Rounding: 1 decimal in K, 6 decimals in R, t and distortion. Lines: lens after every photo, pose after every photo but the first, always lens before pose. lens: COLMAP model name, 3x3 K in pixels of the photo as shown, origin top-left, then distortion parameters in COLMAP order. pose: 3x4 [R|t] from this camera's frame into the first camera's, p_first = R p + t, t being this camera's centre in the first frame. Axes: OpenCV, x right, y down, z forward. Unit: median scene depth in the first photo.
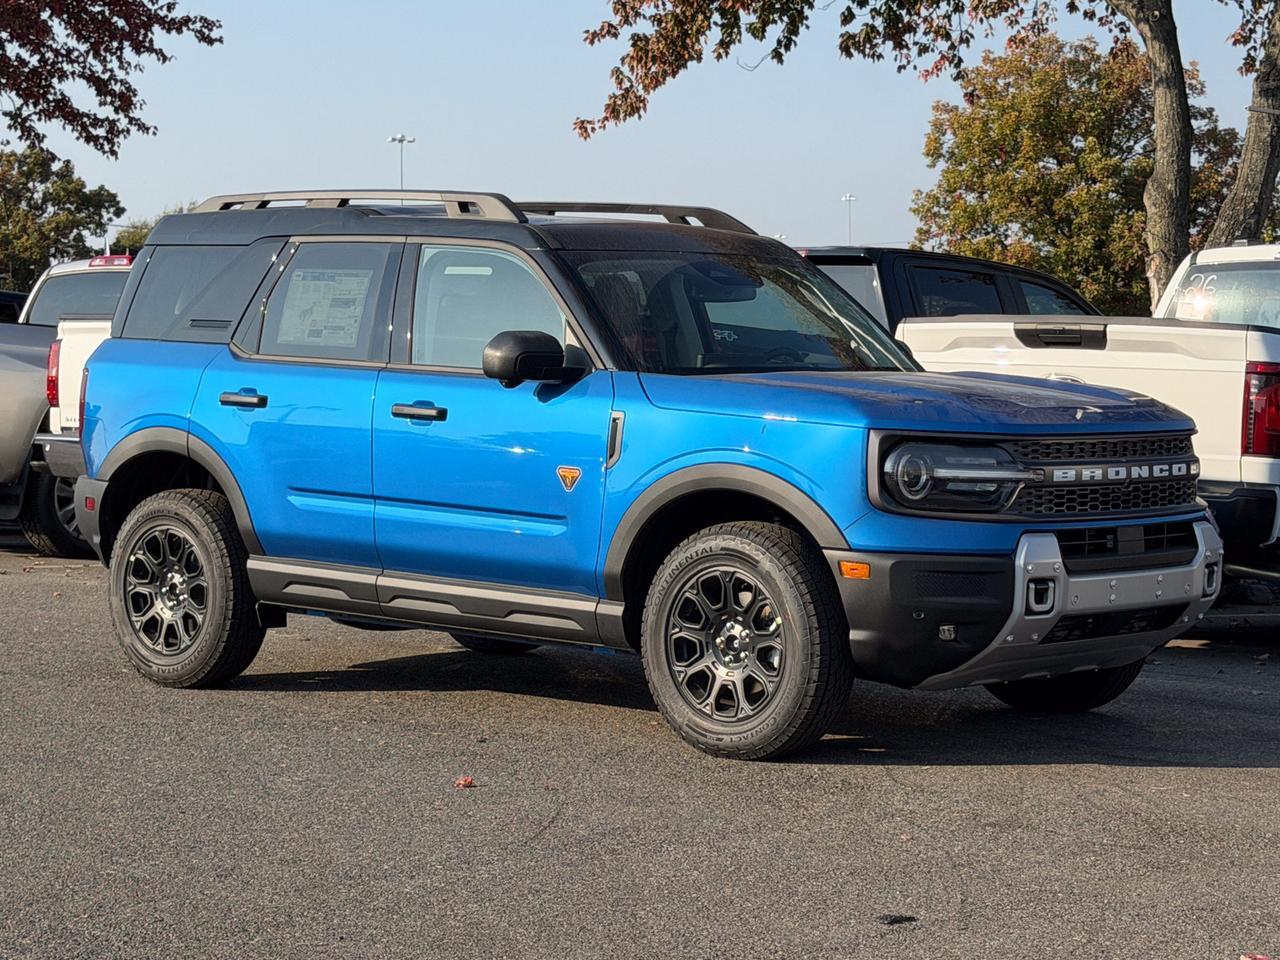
lens RADIAL K [[2779.8, 0, 640.0], [0, 2779.8, 480.0], [0, 0, 1]] dist [-0.024999, -0.064686]
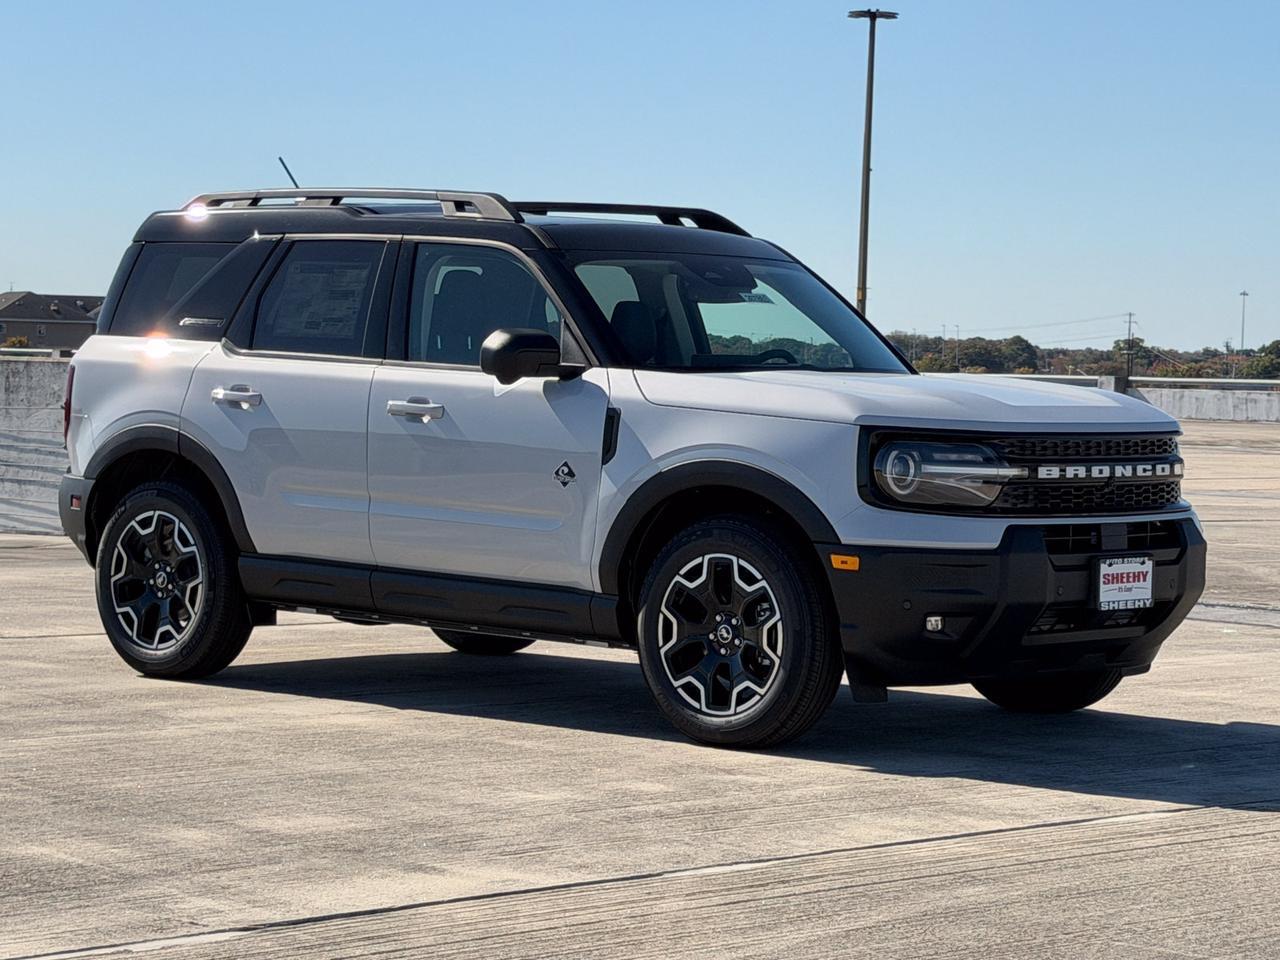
lens RADIAL K [[3245.2, 0, 640.0], [0, 3245.2, 480.0], [0, 0, 1]] dist [-0.067380, -0.437254]
pose [[0.999903, 0.007474, 0.011765, -0.012498], [-0.007340, 0.999908, -0.011442, 0.015161], [-0.011849, 0.011354, 0.999865, -0.192057]]
